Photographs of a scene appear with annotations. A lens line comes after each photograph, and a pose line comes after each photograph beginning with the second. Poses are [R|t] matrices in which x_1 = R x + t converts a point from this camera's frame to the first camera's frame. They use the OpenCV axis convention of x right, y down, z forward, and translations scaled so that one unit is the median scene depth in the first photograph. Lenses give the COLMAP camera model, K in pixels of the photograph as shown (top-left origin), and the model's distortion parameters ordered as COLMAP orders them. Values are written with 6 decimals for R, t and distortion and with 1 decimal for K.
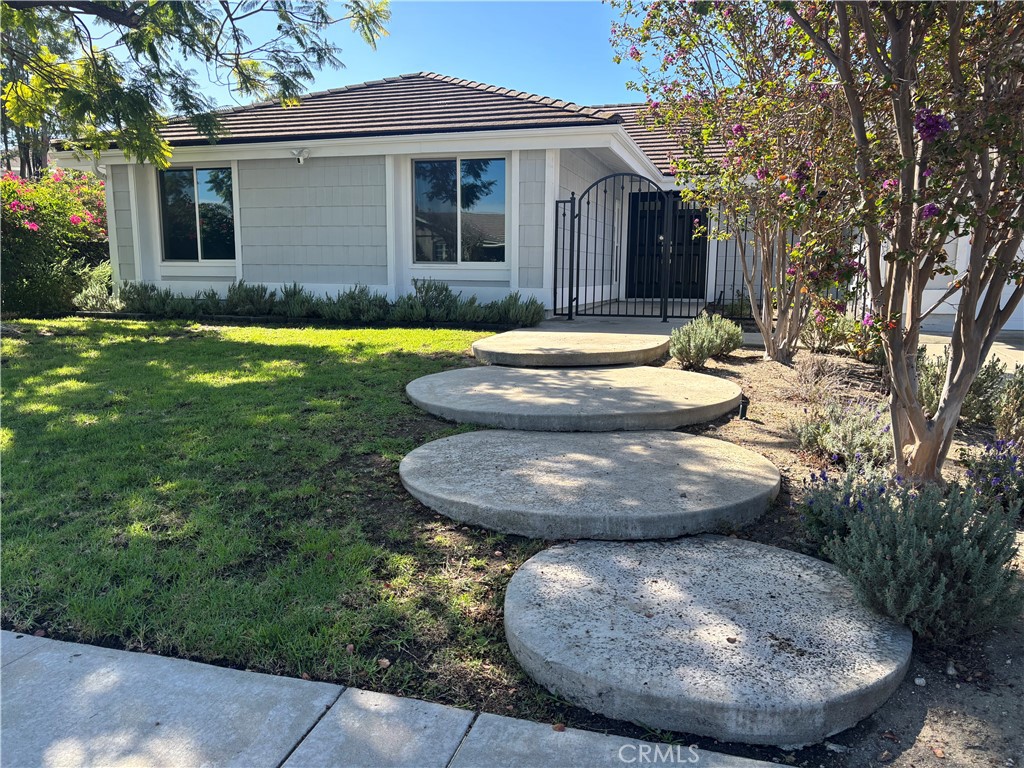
lens RADIAL K [[774.0, 0, 510.7], [0, 774.0, 386.6], [0, 0, 1]] dist [0.034927, -0.008636]
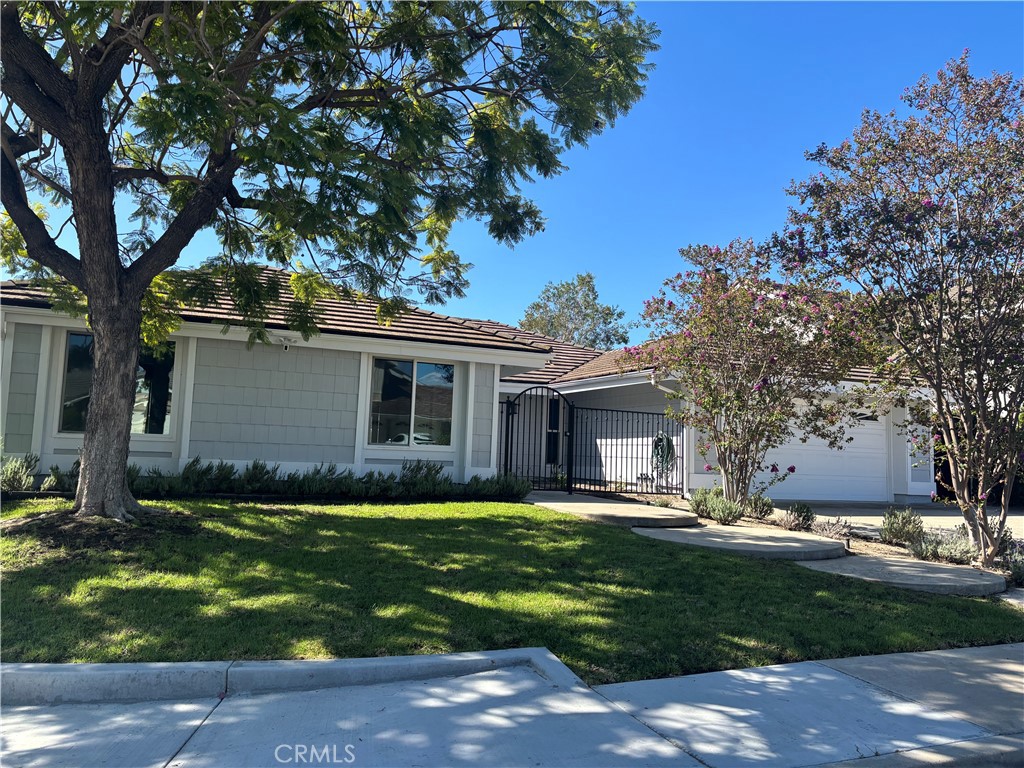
lens RADIAL K [[774.0, 0, 510.7], [0, 774.0, 386.6], [0, 0, 1]] dist [0.034927, -0.008636]
pose [[0.766089, 0.077425, 0.638054, -0.722155], [0.063499, 0.978744, -0.195008, -0.008604], [-0.639590, 0.189909, 0.744889, 0.009926]]
